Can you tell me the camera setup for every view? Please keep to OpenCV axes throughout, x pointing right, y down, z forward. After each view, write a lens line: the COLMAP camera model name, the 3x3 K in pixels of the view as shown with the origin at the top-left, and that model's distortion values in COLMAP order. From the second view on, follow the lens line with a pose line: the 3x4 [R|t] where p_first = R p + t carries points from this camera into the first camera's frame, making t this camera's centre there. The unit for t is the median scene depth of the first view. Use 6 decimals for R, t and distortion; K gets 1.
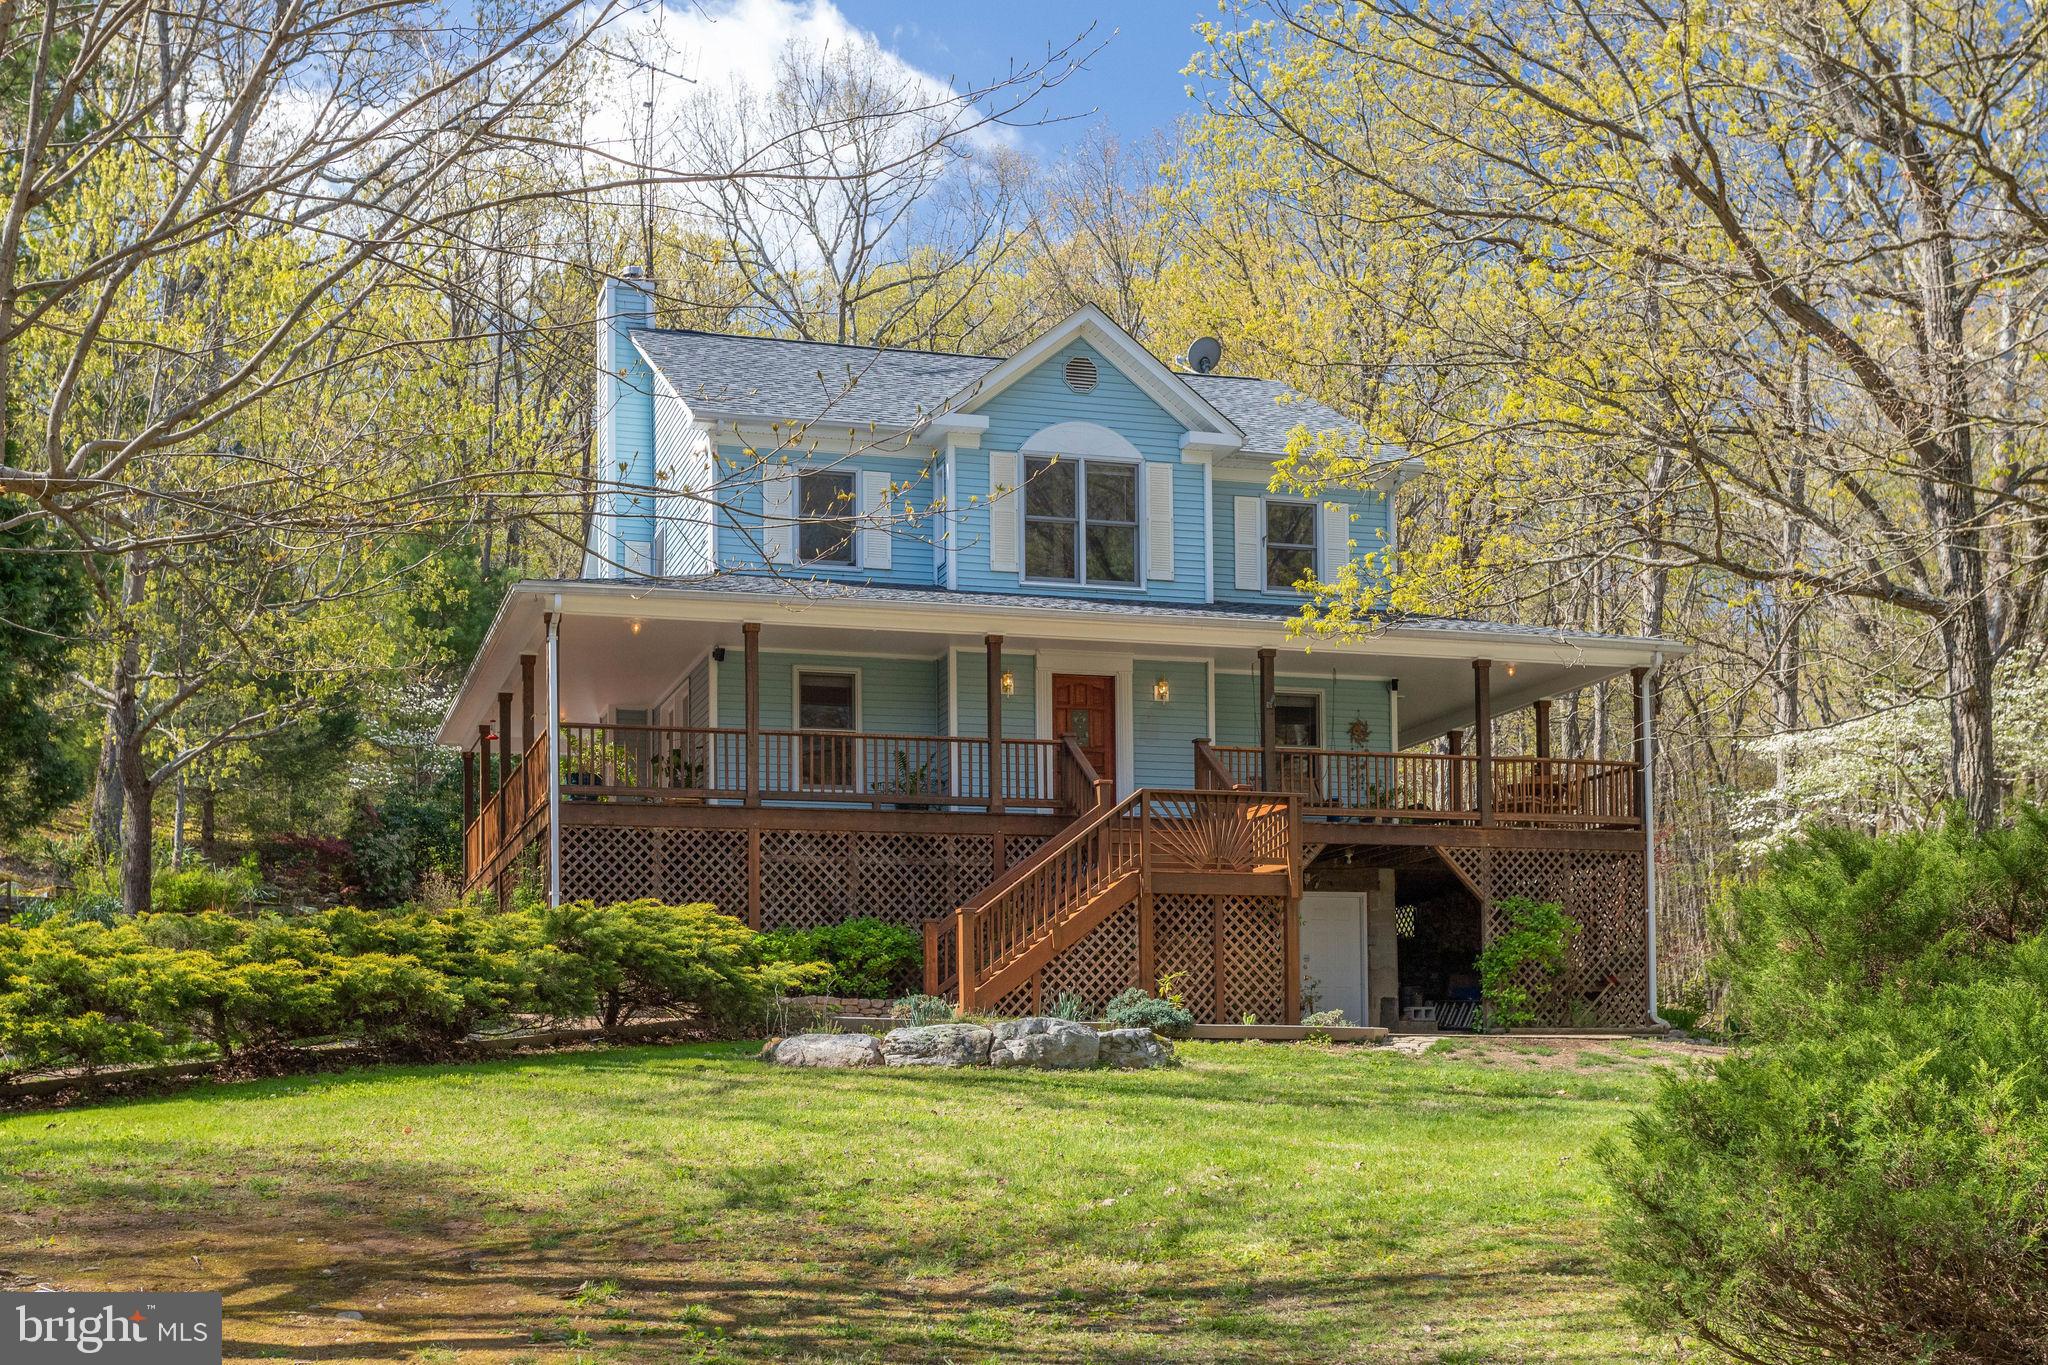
lens RADIAL K [[2277.9, 0, 1021.1], [0, 2277.9, 680.7], [0, 0, 1]] dist [-0.007936, 0.000000]
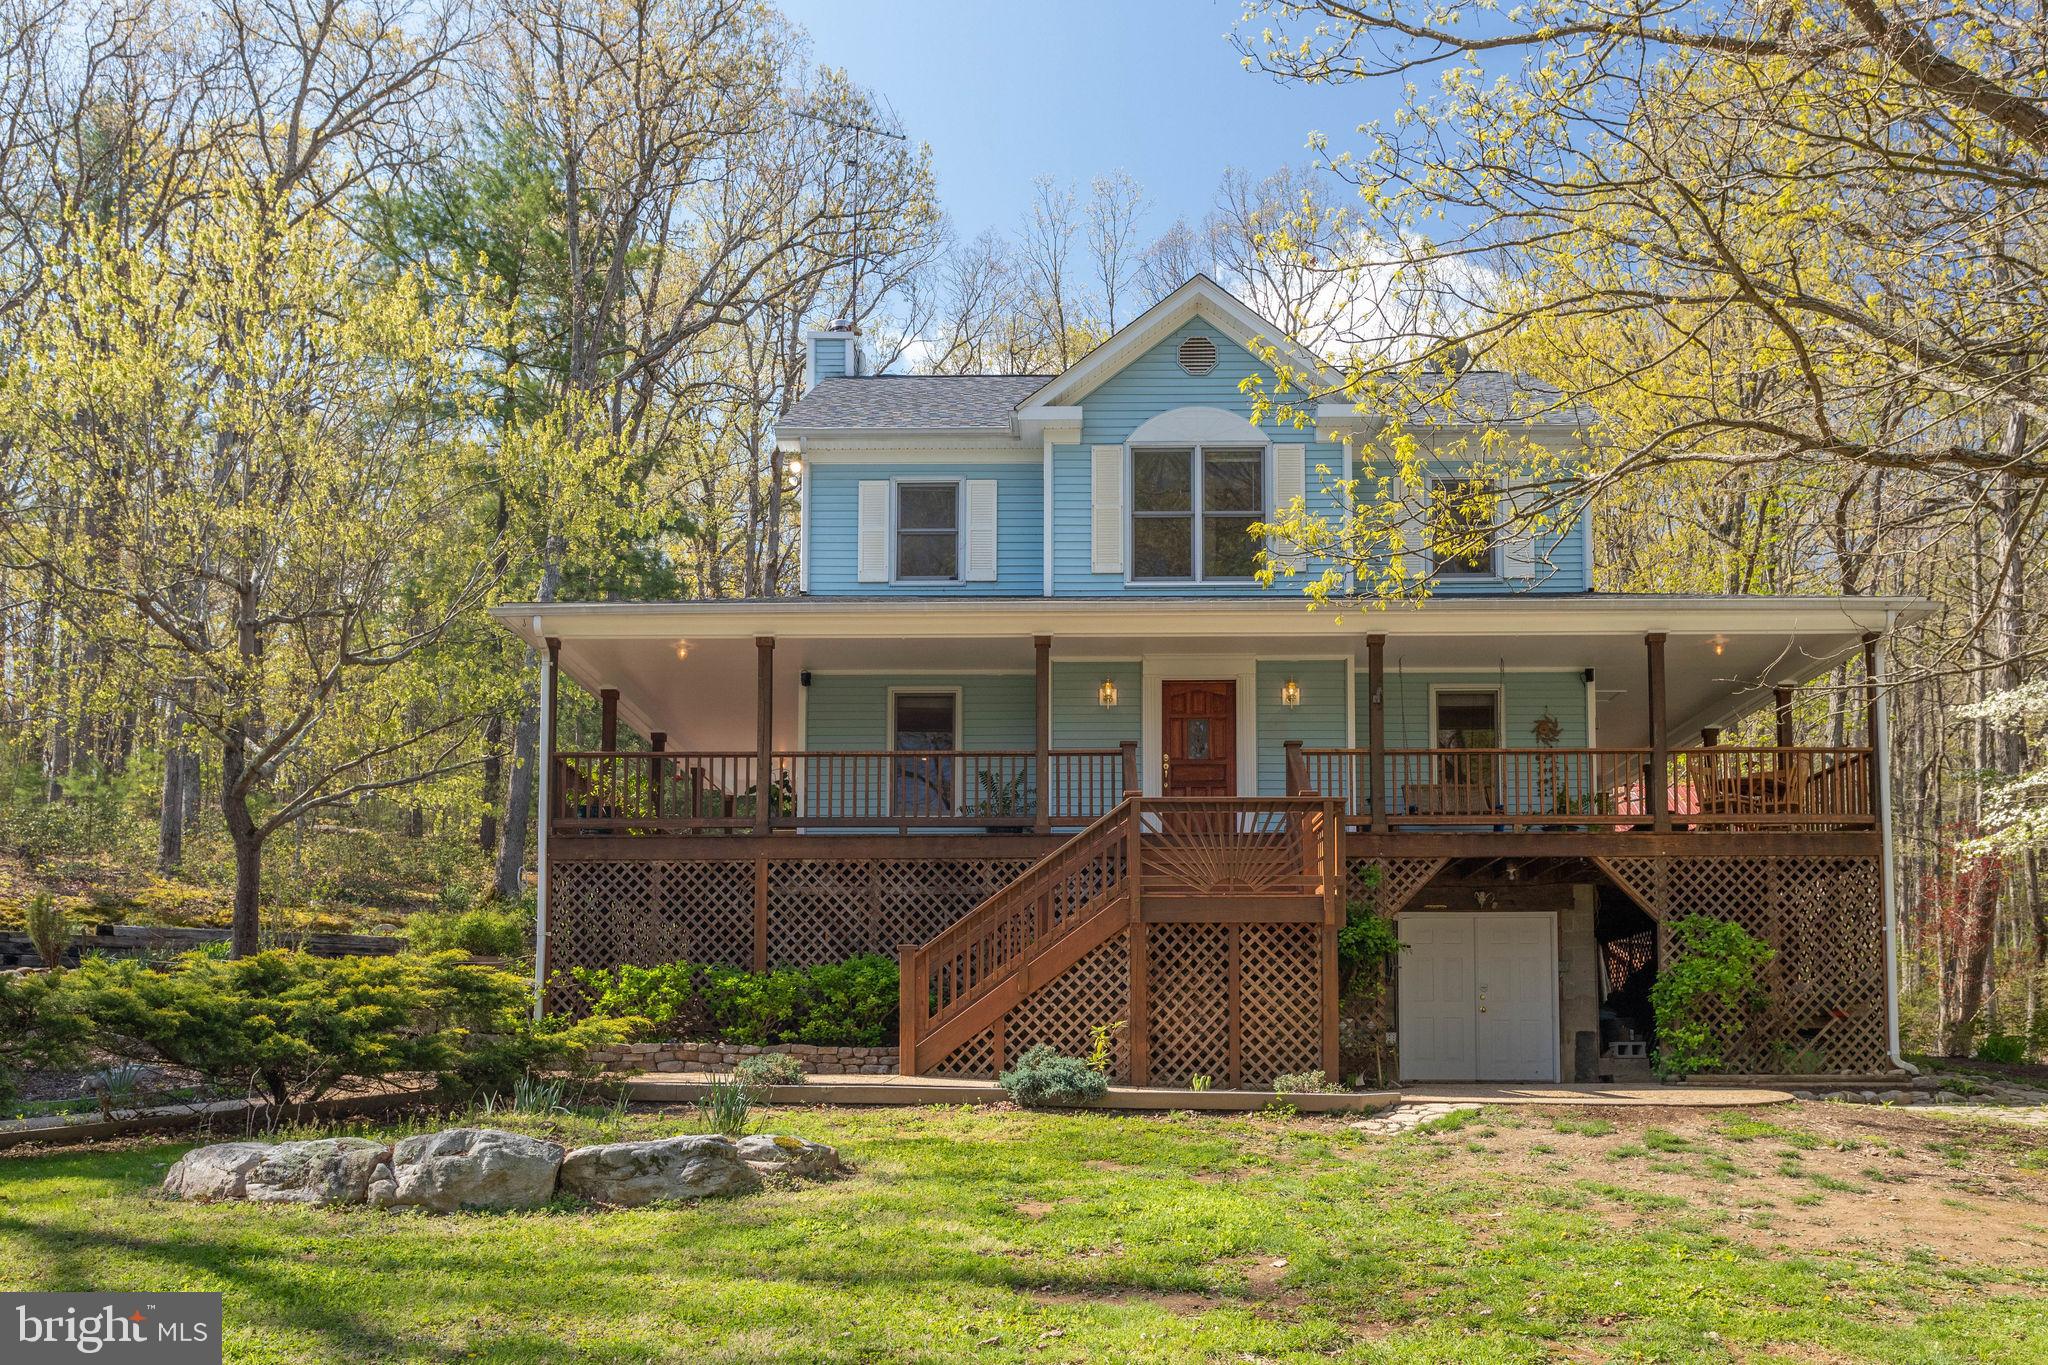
lens RADIAL K [[1797.5, 0, 1022.8], [0, 1797.5, 773.5], [0, 0, 1]] dist [0.007206, -0.003557]
pose [[0.953505, -0.043037, -0.298287, 0.200321], [0.047777, 0.998821, 0.008614, 0.029009], [0.297565, -0.022465, 0.954437, 0.337202]]
